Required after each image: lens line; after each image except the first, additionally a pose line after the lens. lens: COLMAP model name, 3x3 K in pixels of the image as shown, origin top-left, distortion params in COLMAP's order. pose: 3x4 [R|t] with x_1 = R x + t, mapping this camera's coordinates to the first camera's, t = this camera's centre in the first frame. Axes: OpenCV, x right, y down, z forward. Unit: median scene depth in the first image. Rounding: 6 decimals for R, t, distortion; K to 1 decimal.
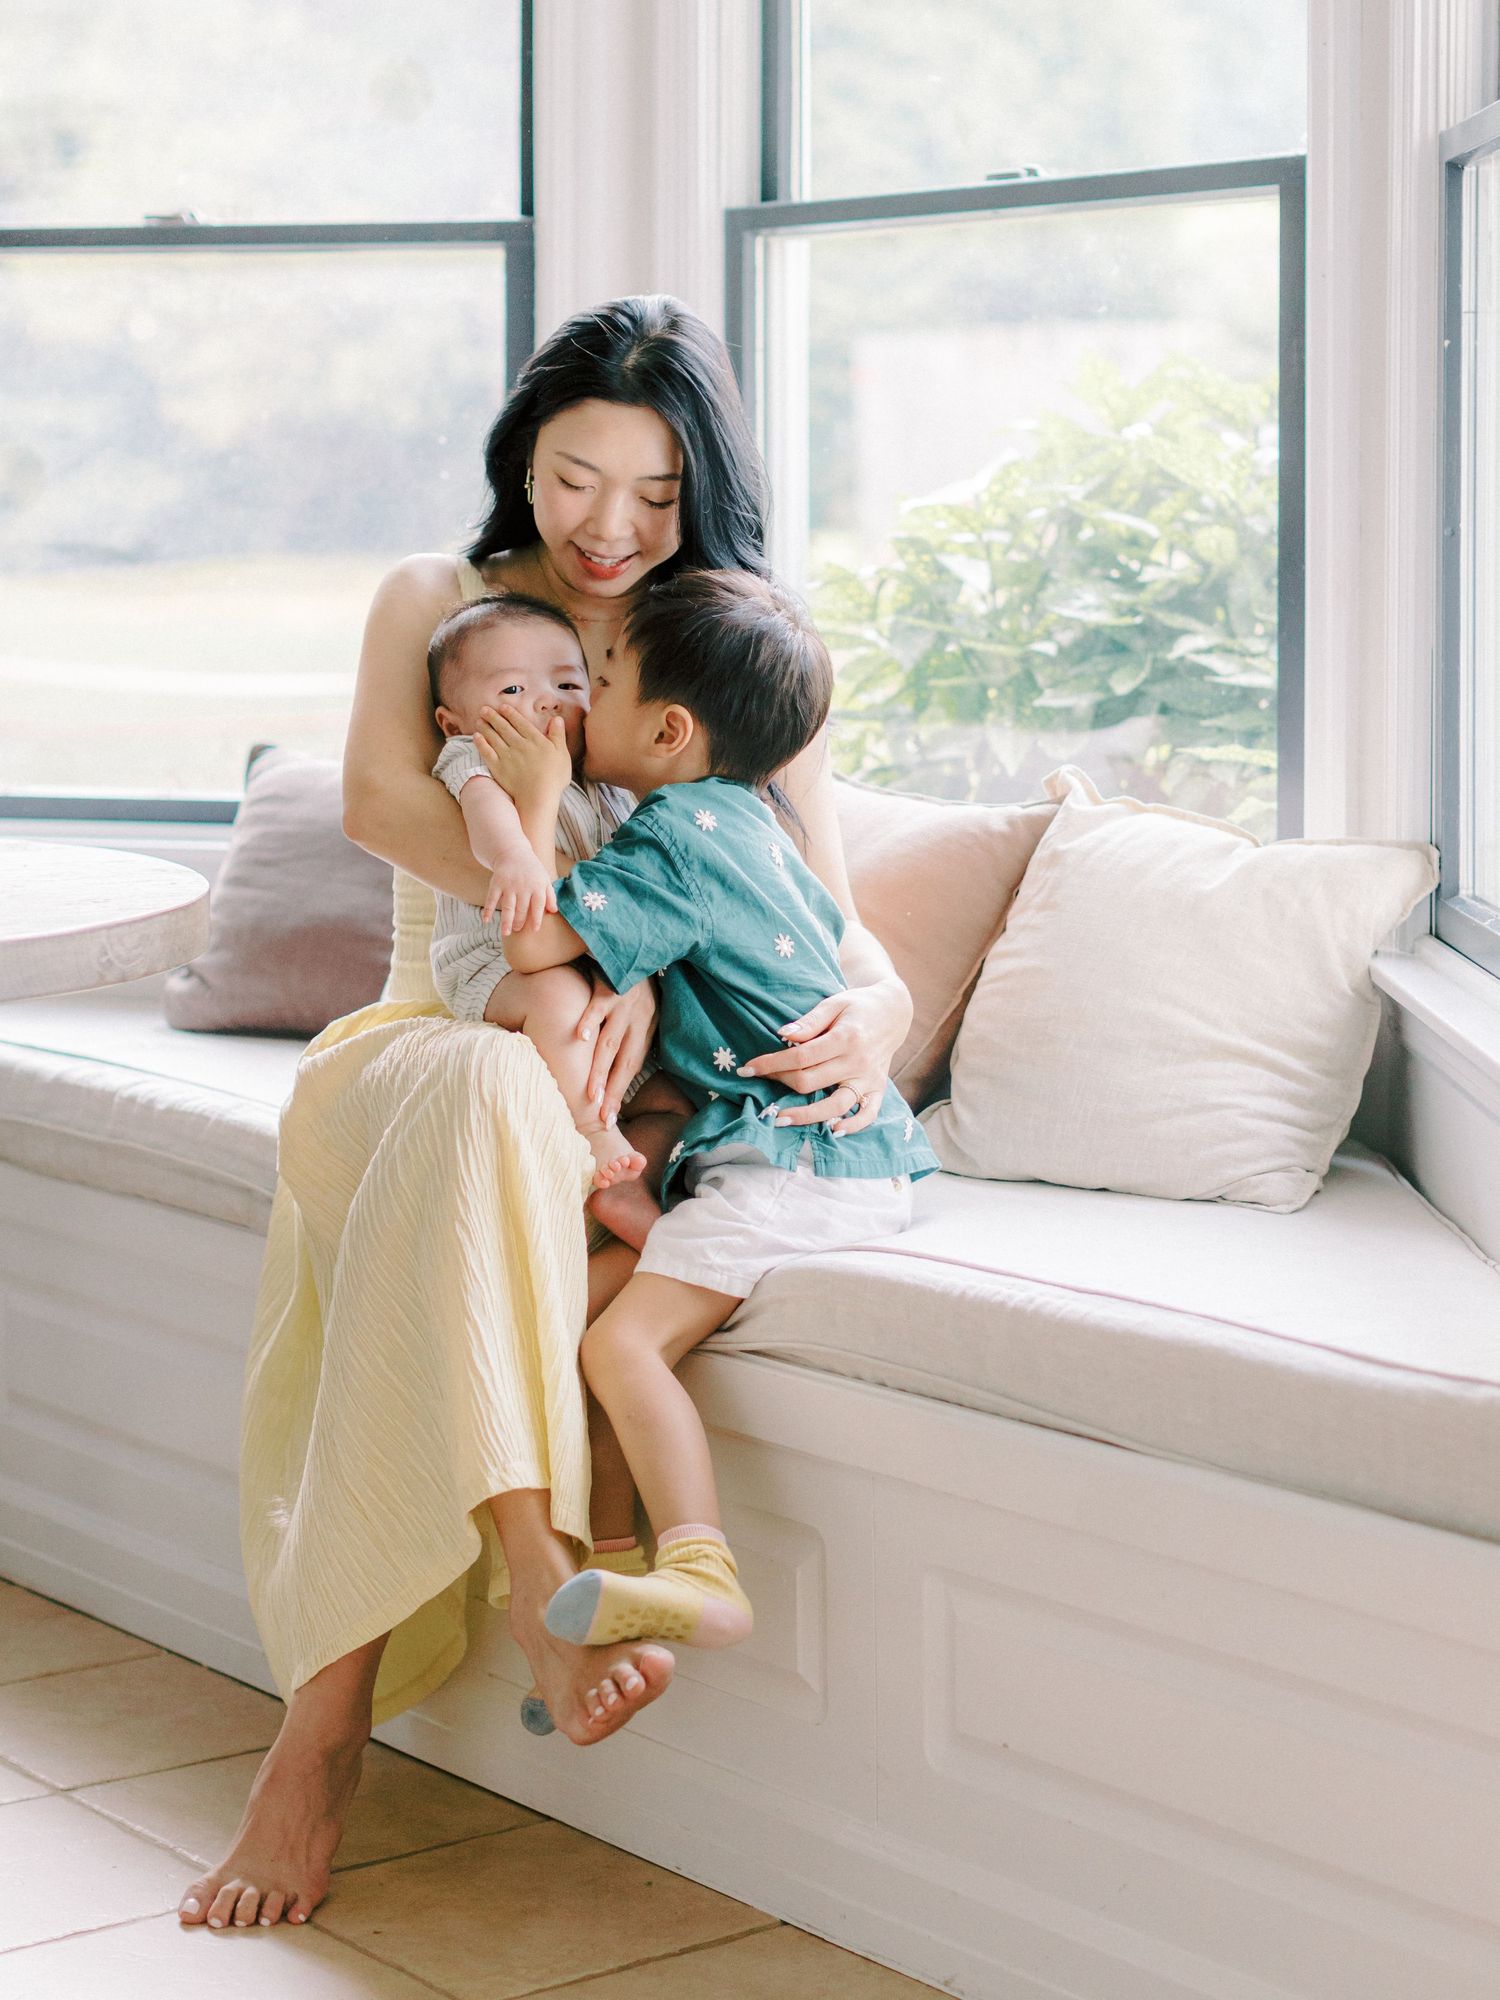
lens RADIAL K [[3481.2, 0, 751.2], [0, 3481.2, 1034.6], [0, 0, 1]] dist [0.015232, 0.187613]
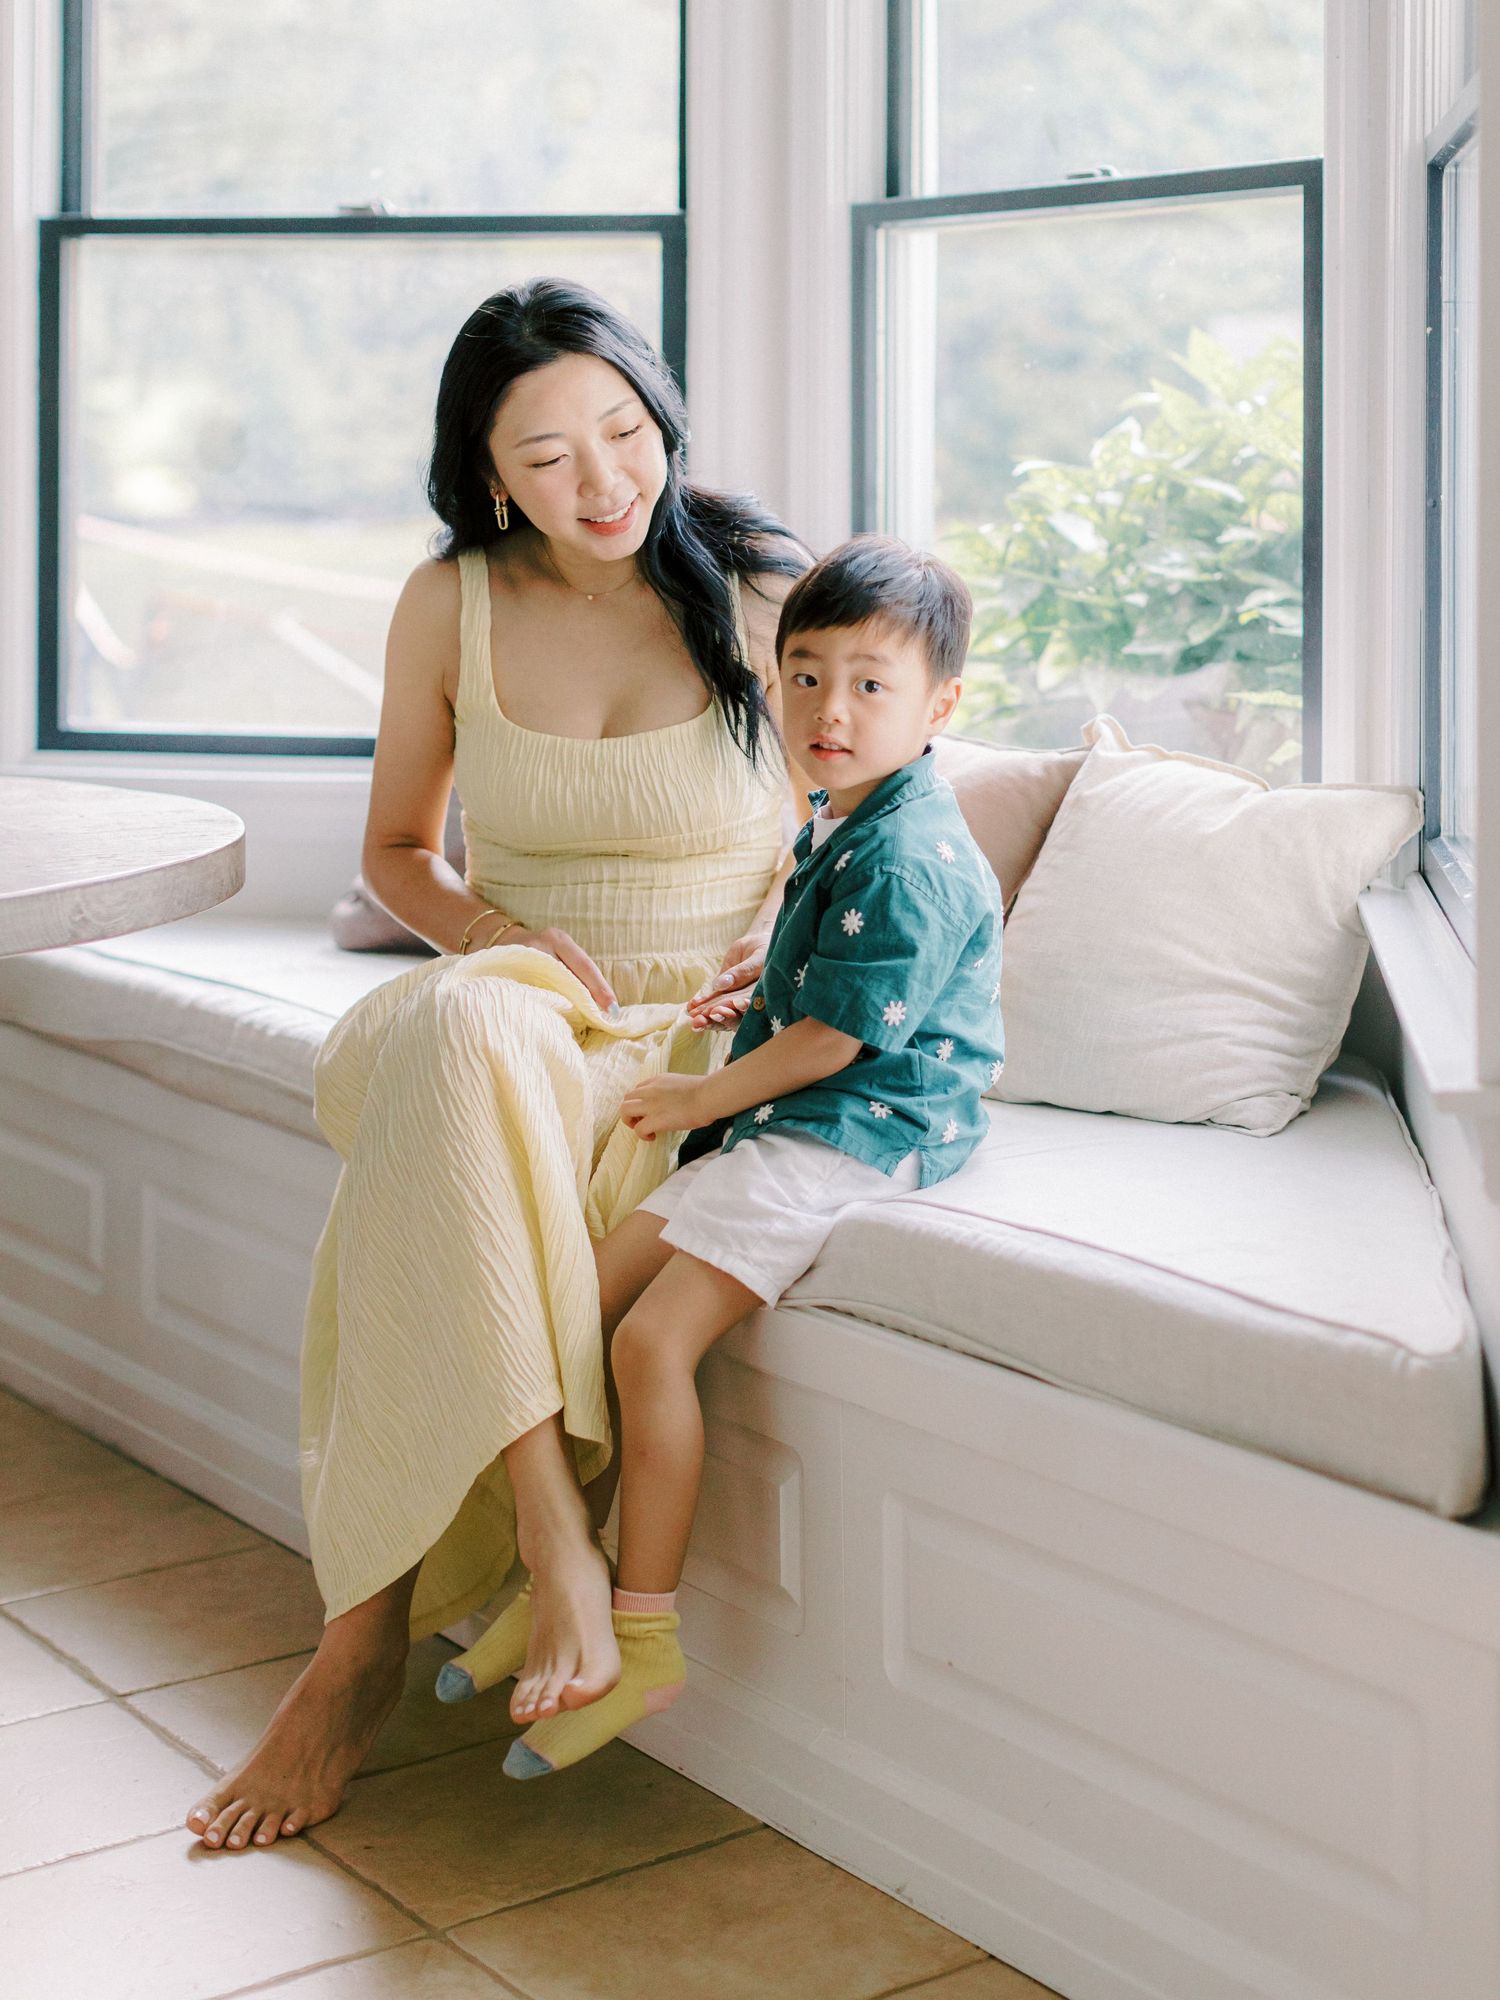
lens RADIAL K [[3530.0, 0, 750.0], [0, 3530.0, 1000.0], [0, 0, 1]] dist [0.034855, -0.049600]
pose [[0.997626, -0.006281, 0.068579, -0.093149], [0.006819, 0.999948, -0.007612, 0.019086], [-0.068528, 0.008061, 0.997617, -0.091446]]
